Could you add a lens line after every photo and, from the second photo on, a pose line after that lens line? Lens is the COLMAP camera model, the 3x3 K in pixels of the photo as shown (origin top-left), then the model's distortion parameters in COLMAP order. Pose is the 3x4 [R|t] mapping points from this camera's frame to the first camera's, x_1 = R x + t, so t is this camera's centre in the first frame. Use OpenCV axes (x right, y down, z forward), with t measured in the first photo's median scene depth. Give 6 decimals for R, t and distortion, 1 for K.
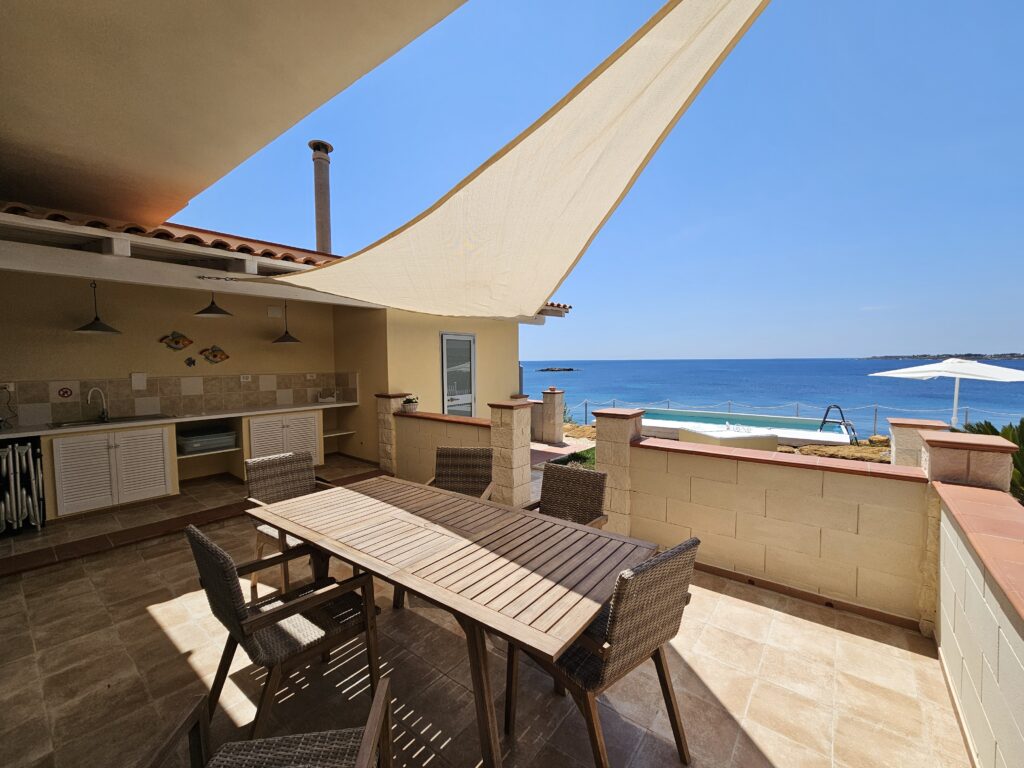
lens RADIAL K [[415.5, 0, 521.1], [0, 415.5, 387.7], [0, 0, 1]] dist [-0.000839, 0.000638]
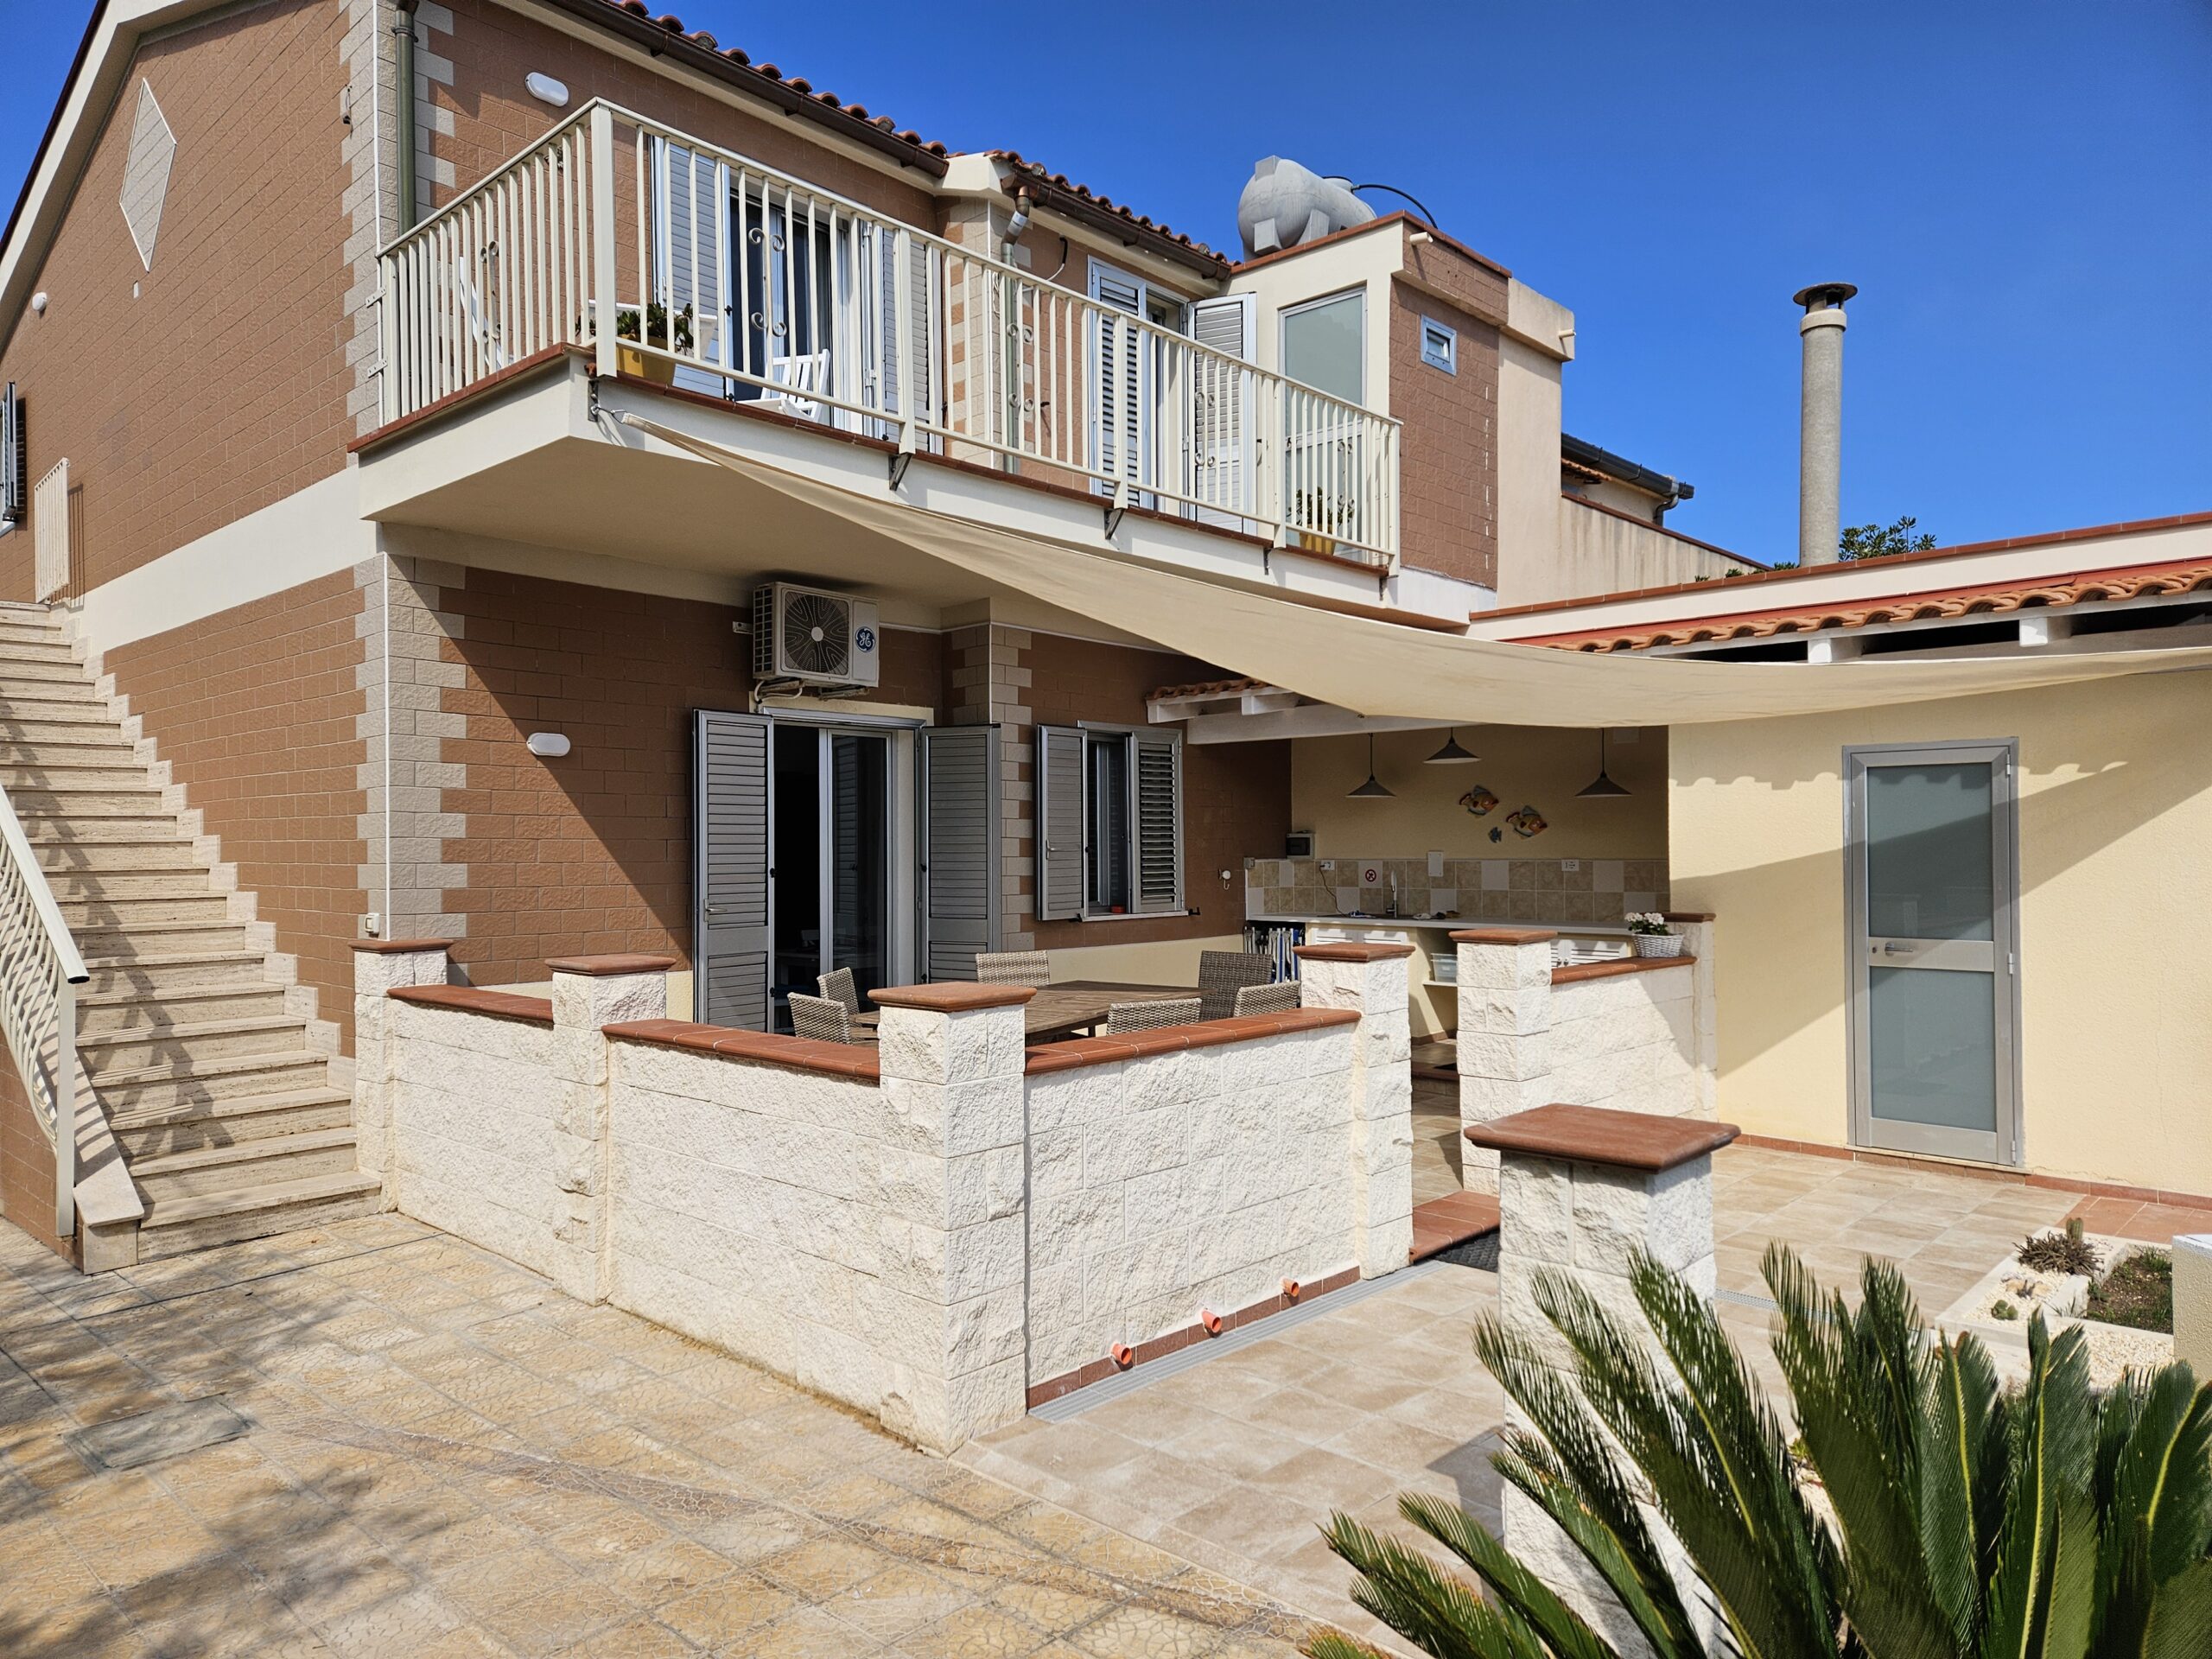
lens RADIAL K [[1475.5, 0, 1105.7], [0, 1475.5, 839.4], [0, 0, 1]] dist [0.036948, -0.015749]
pose [[-0.089265, 0.003848, -0.996000, 1.691849], [-0.057059, 0.998331, 0.008971, -0.052108], [0.994372, 0.057631, -0.088896, 0.776883]]
